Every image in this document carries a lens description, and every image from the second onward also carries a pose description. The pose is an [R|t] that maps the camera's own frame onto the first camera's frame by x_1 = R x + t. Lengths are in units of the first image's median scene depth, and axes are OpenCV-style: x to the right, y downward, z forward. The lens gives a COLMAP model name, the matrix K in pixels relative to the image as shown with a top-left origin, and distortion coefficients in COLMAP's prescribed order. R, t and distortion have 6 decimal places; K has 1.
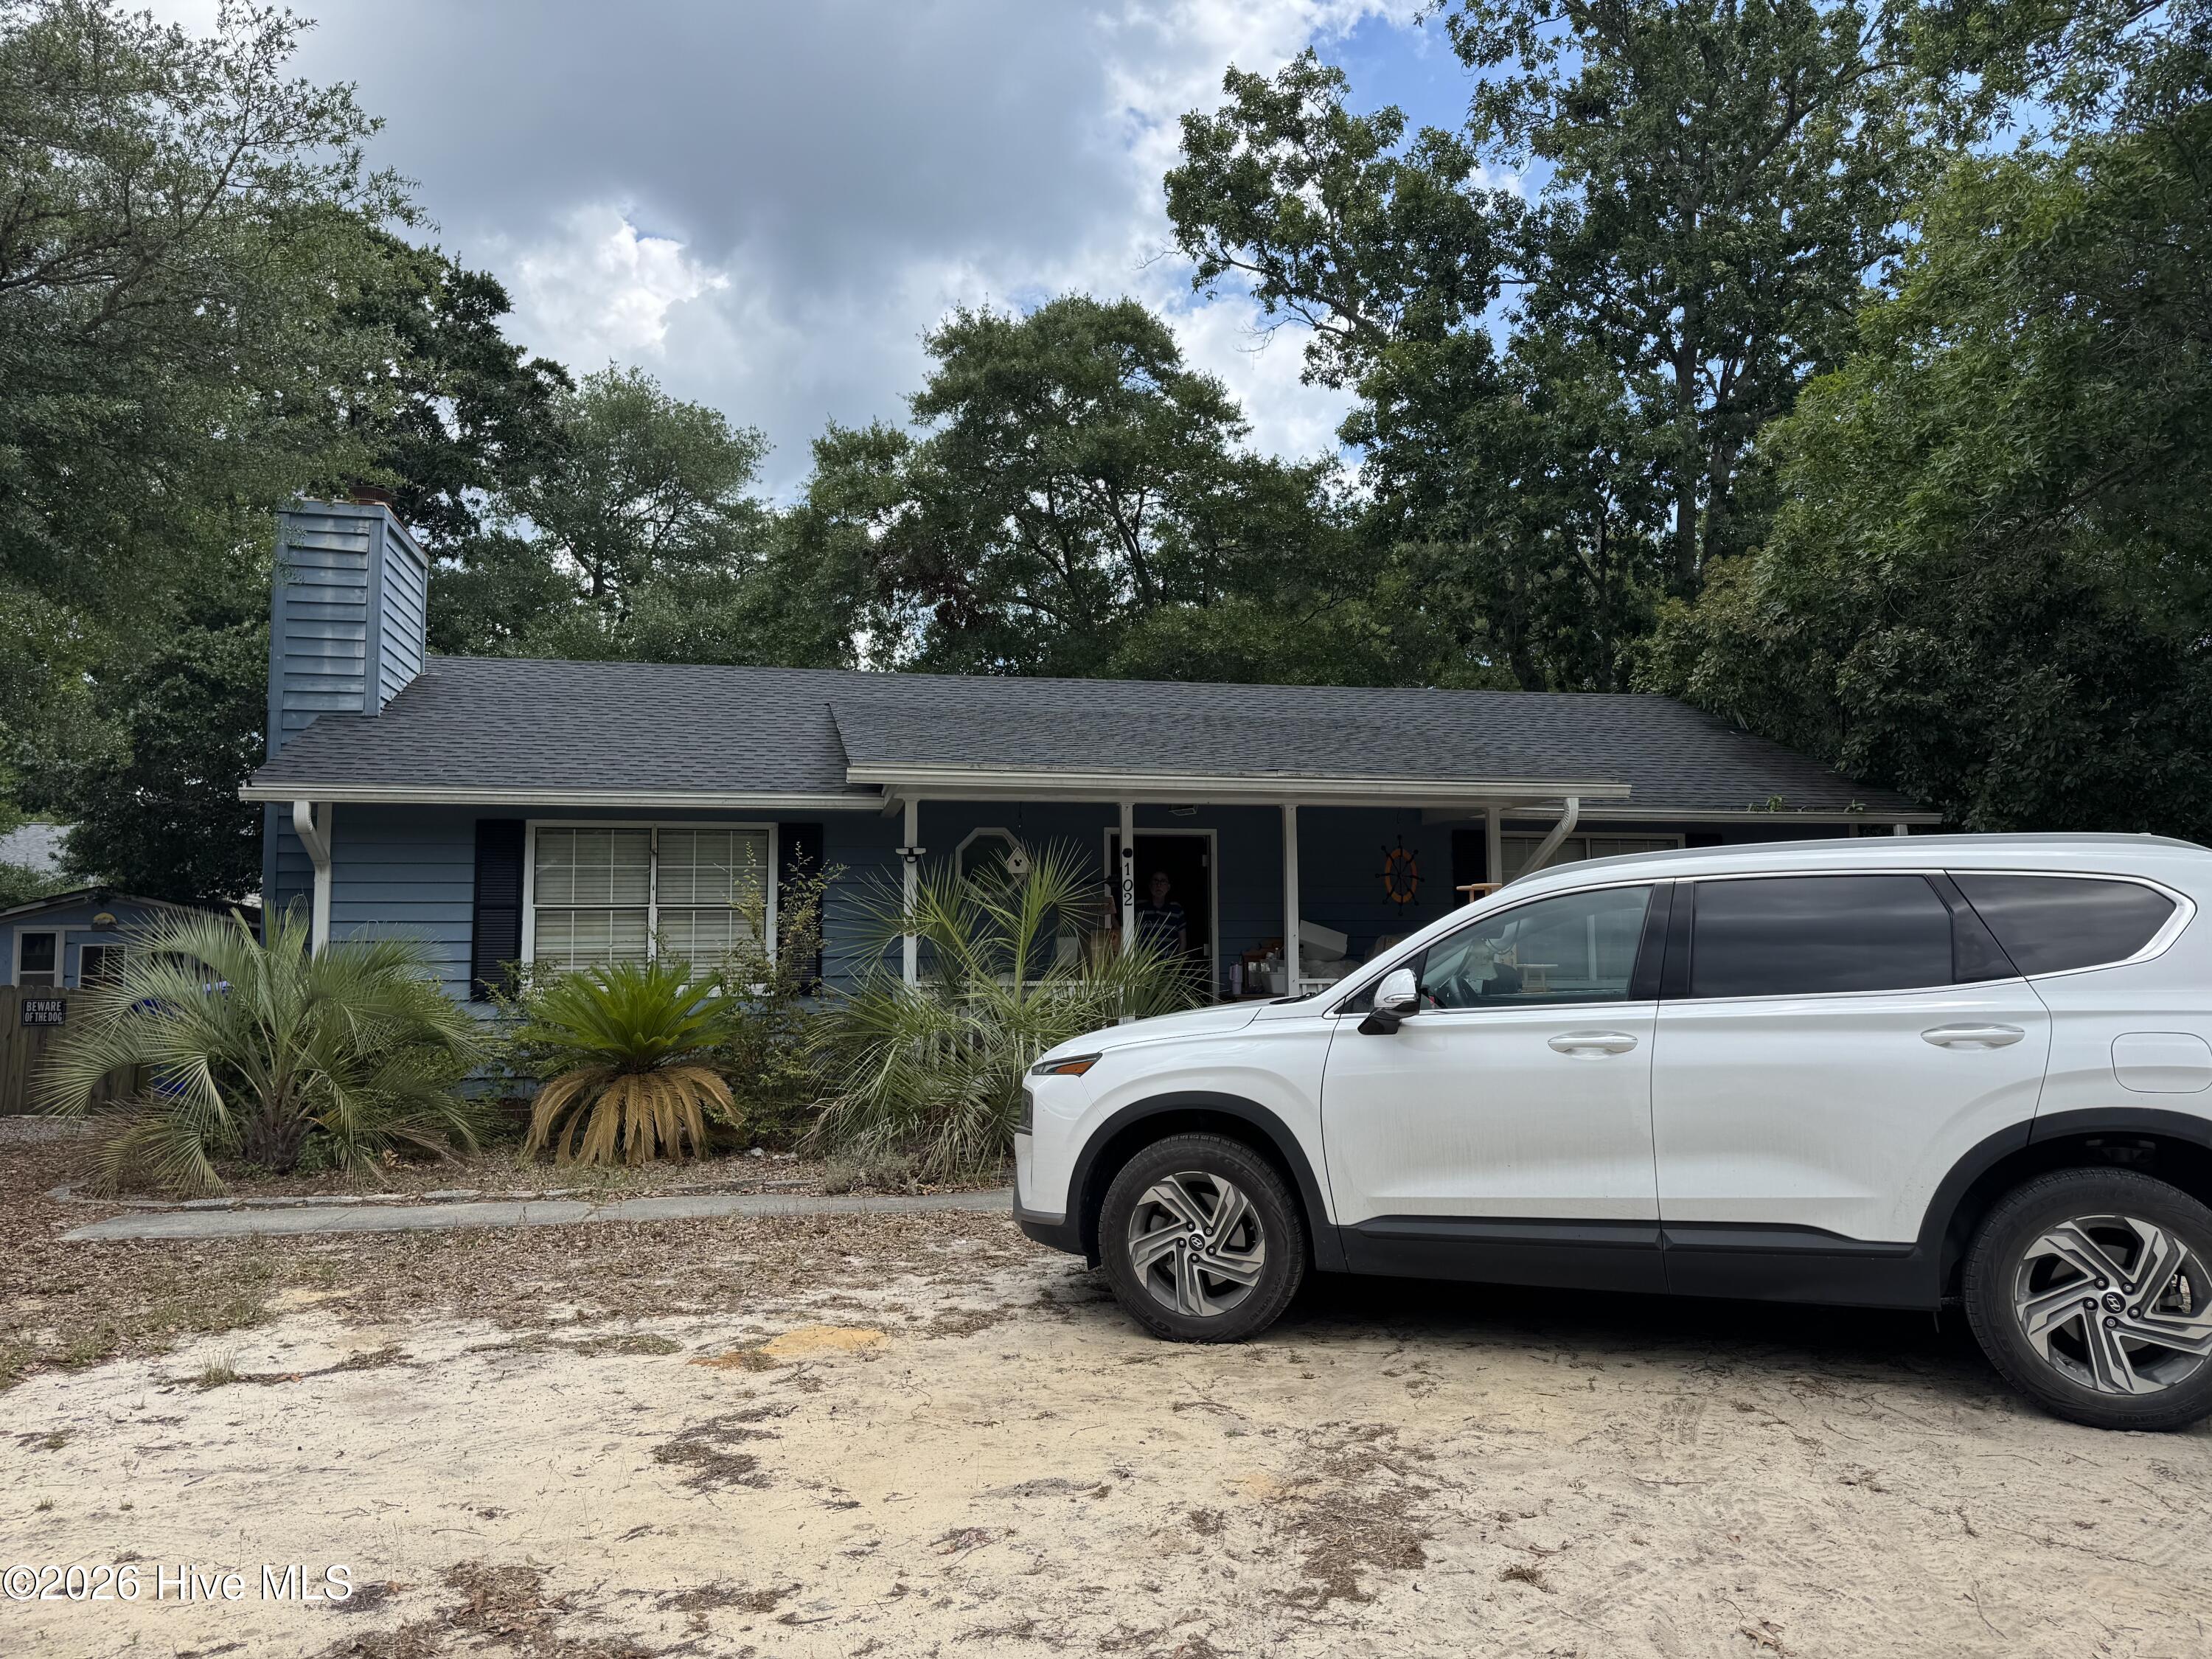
lens RADIAL K [[1546.8, 0, 1086.8], [0, 1546.8, 817.6], [0, 0, 1]] dist [0.046586, -0.057860]
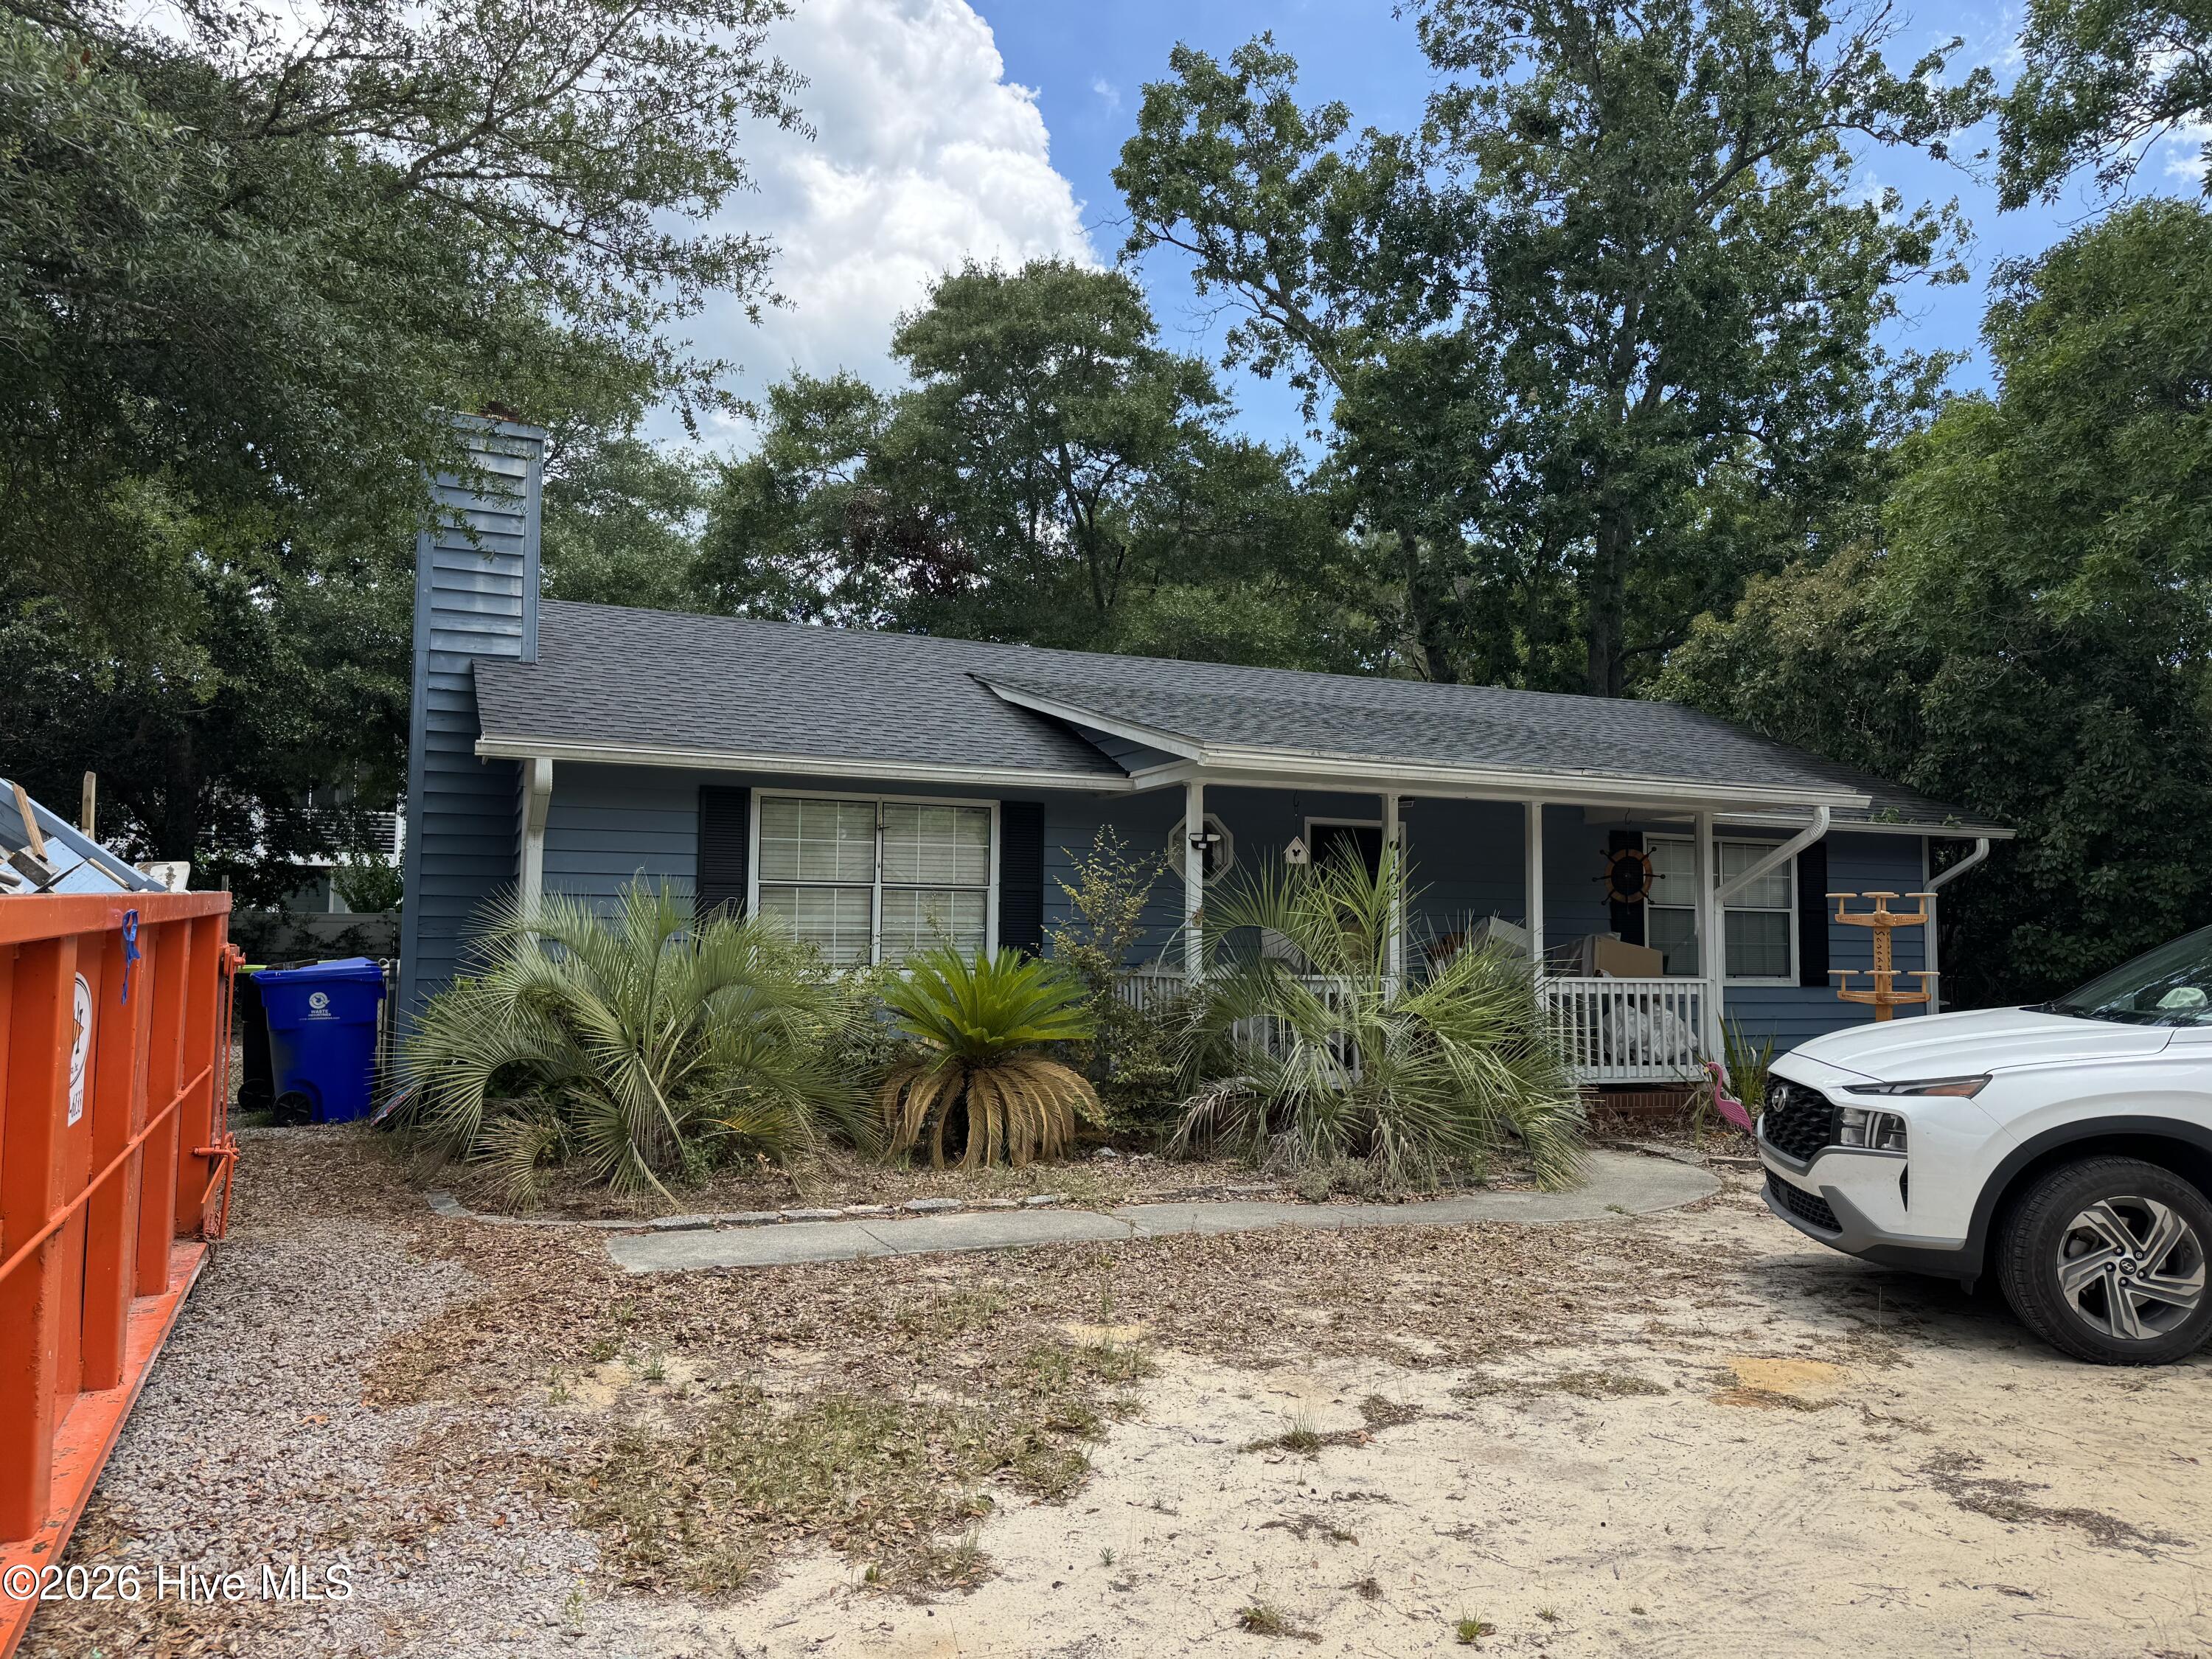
lens RADIAL K [[1546.8, 0, 1121.5], [0, 1546.8, 826.4], [0, 0, 1]] dist [0.046586, -0.057860]
pose [[0.980878, 0.034466, 0.191545, -0.297363], [-0.038862, 0.999059, 0.019241, -0.001497], [-0.190702, -0.026317, 0.981295, 0.055429]]
